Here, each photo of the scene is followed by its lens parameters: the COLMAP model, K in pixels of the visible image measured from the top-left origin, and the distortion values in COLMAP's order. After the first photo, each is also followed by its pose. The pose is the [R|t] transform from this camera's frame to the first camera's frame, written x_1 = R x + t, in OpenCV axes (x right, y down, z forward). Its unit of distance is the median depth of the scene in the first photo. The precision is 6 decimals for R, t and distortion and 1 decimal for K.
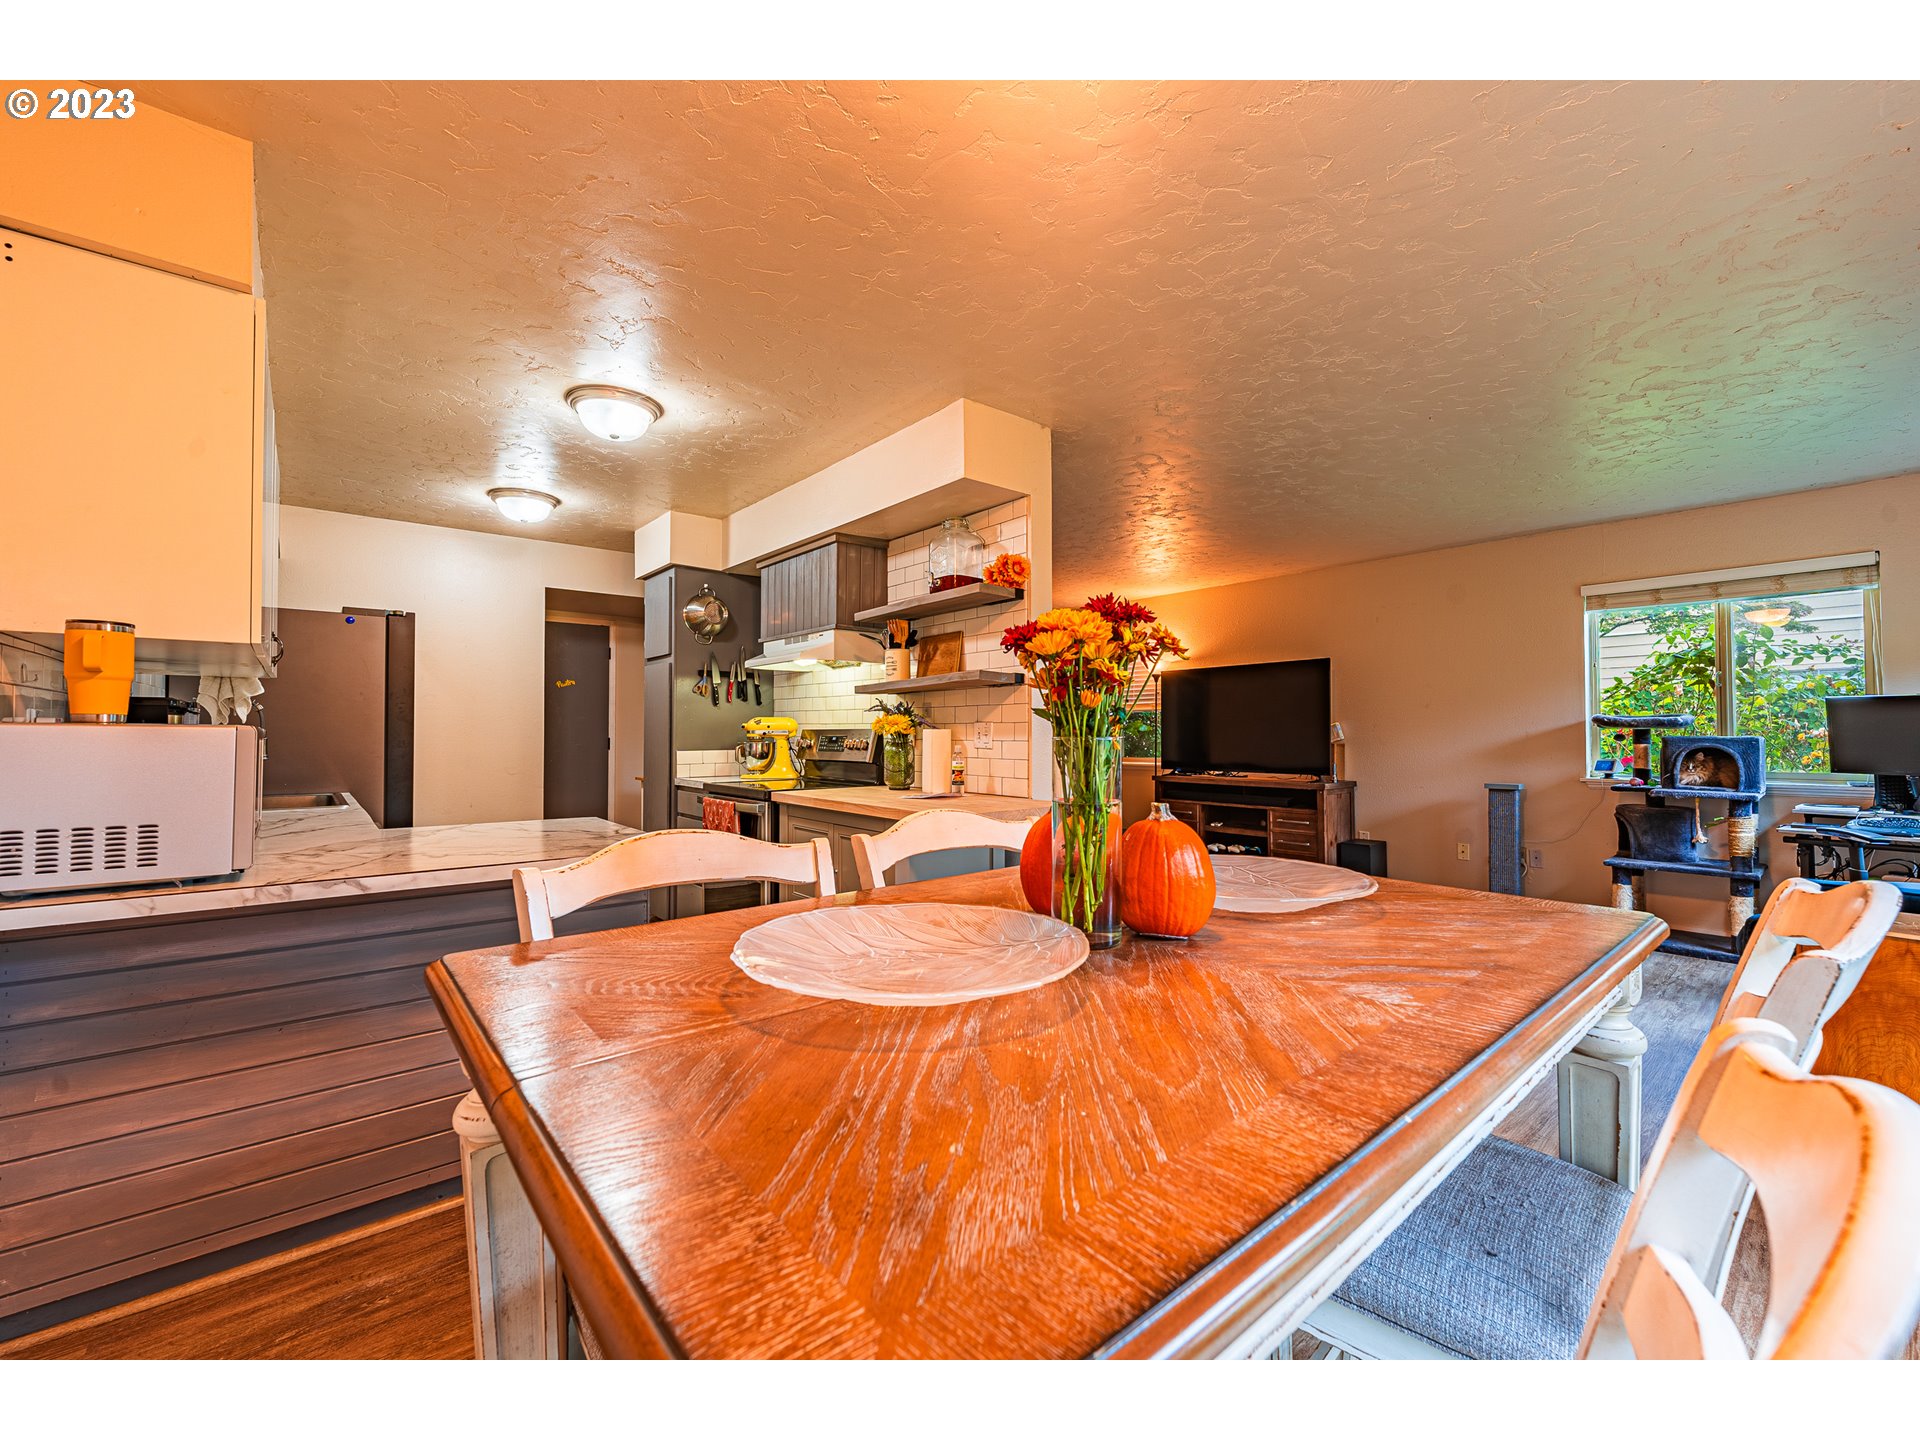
lens RADIAL K [[777.3, 0, 957.8], [0, 777.3, 715.7], [0, 0, 1]] dist [-0.000025, -0.001612]
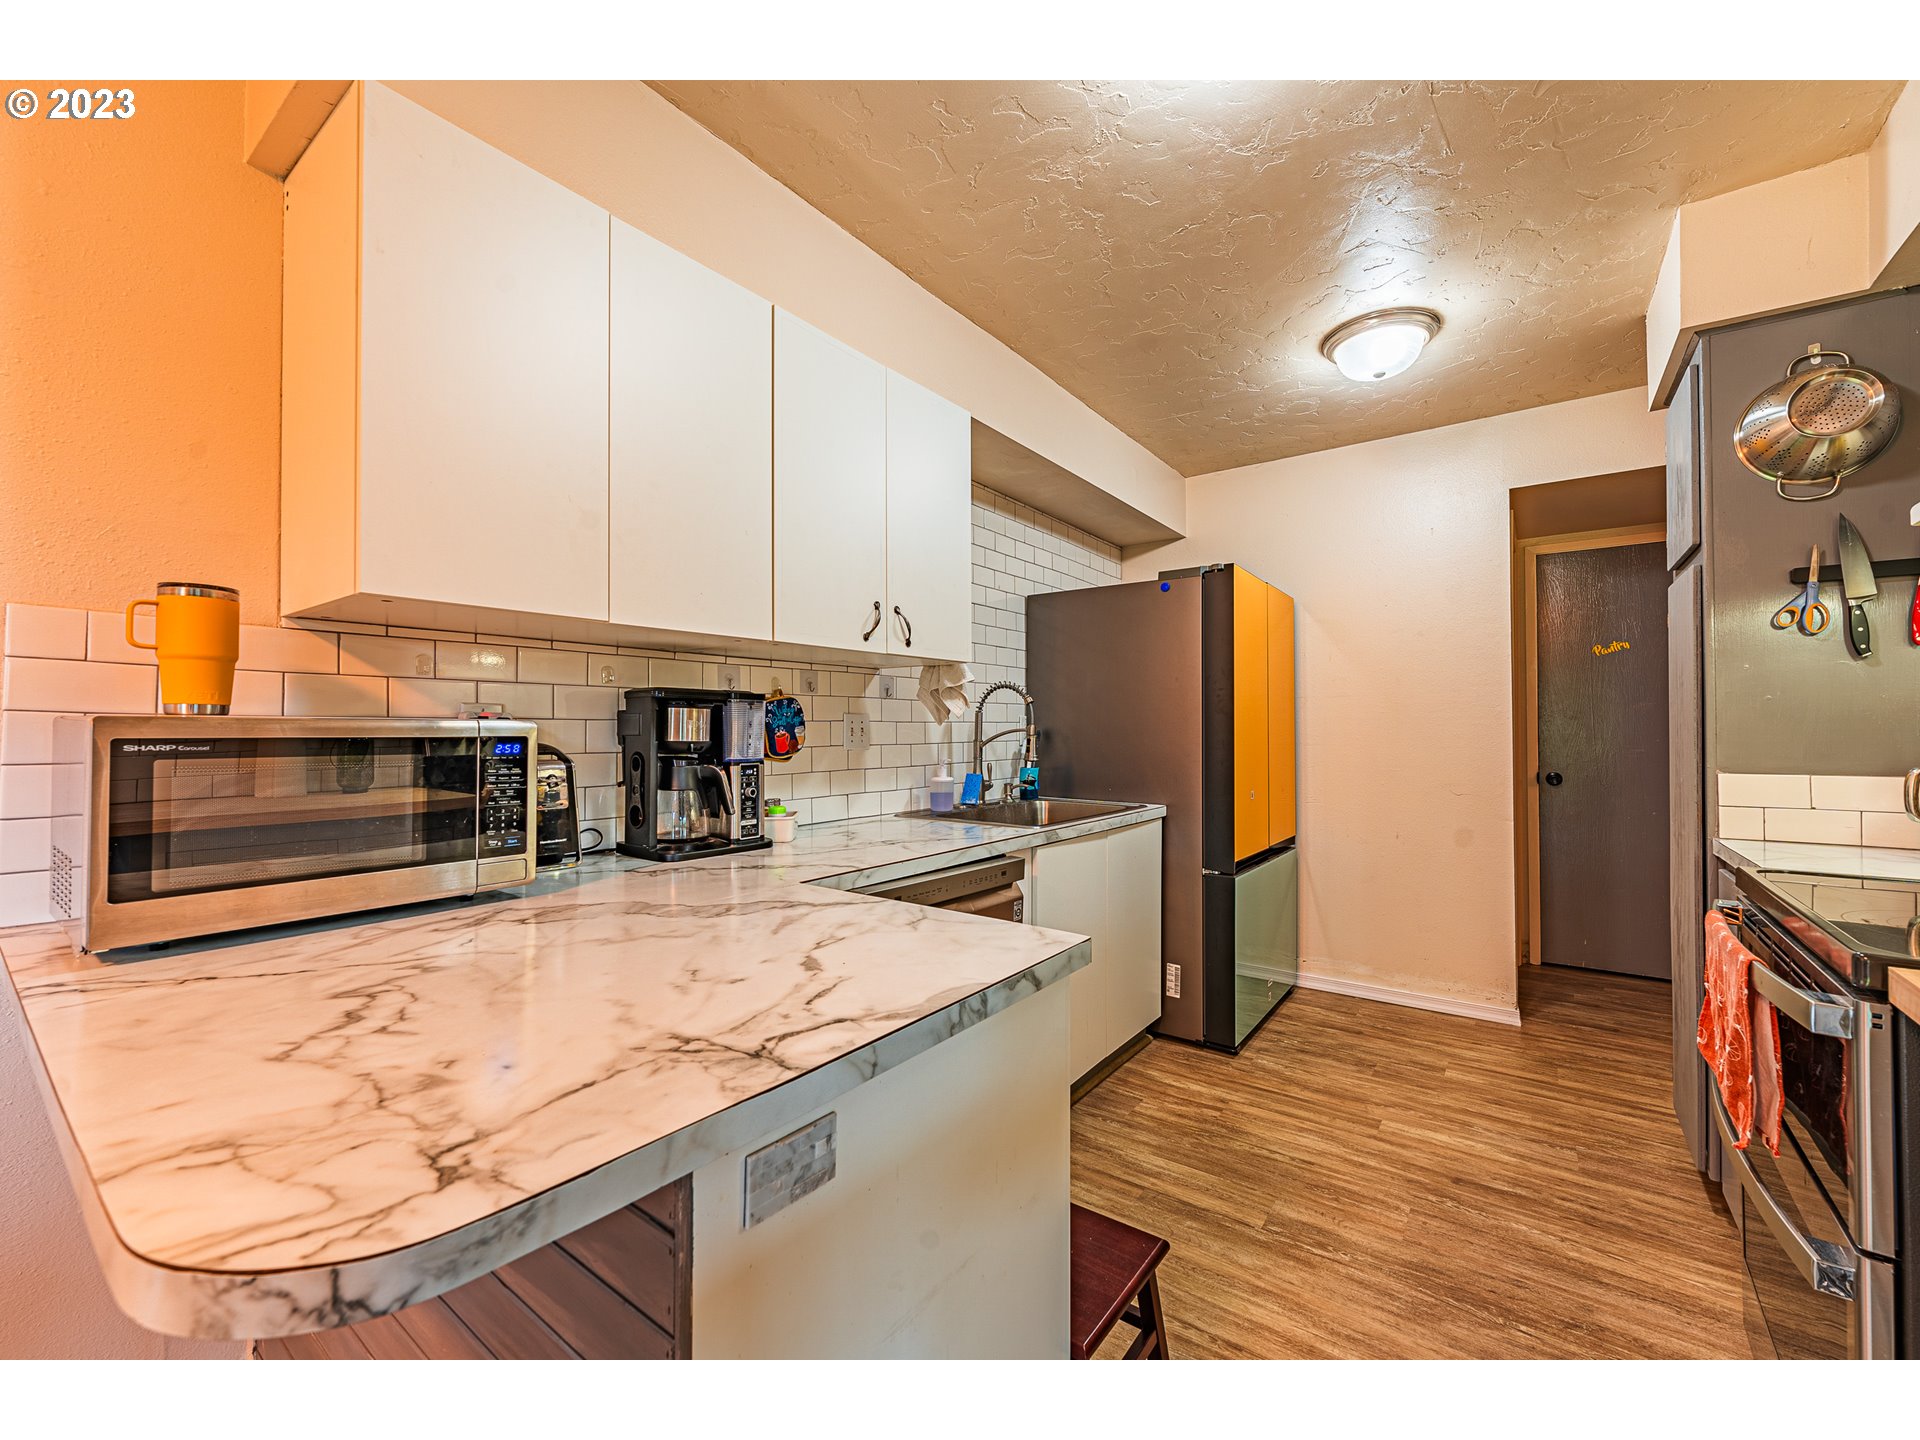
lens RADIAL K [[777.3, 0, 959.6], [0, 777.3, 719.2], [0, 0, 1]] dist [-0.000025, -0.001612]
pose [[0.232908, -0.013718, -0.972402, -0.060112], [0.020683, 0.999744, -0.009150, 0.013667], [0.972279, -0.017982, 0.233132, 0.581486]]
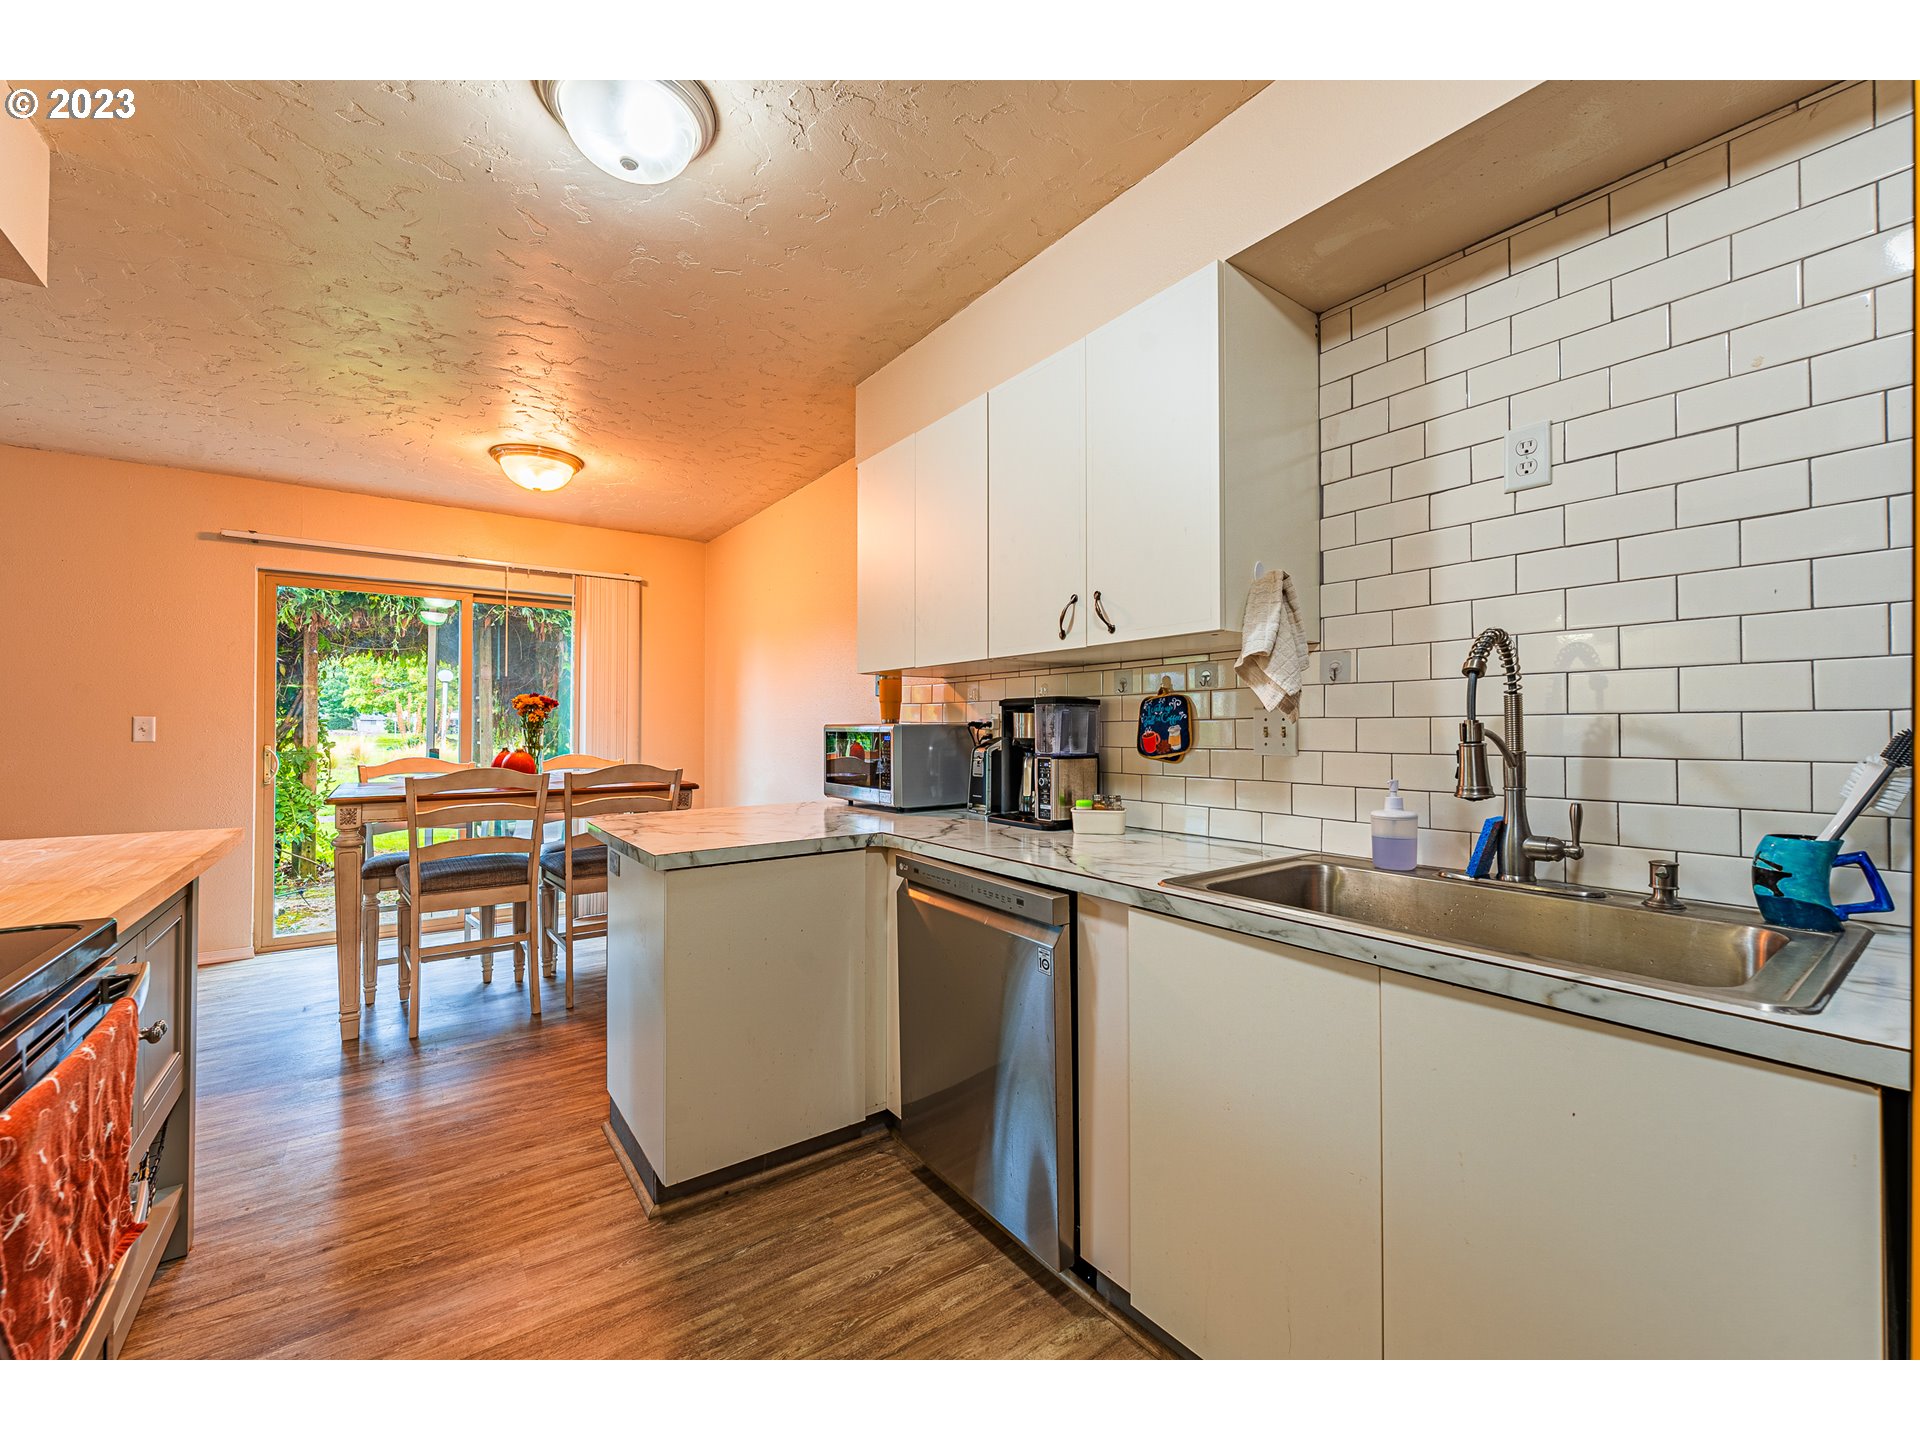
lens RADIAL K [[777.3, 0, 949.7], [0, 777.3, 716.0], [0, 0, 1]] dist [-0.000025, -0.001612]
pose [[-0.997626, 0.002579, 0.068818, -0.525739], [0.000297, 0.999450, -0.033151, 0.022154], [-0.068865, -0.033052, -0.997078, 1.138718]]
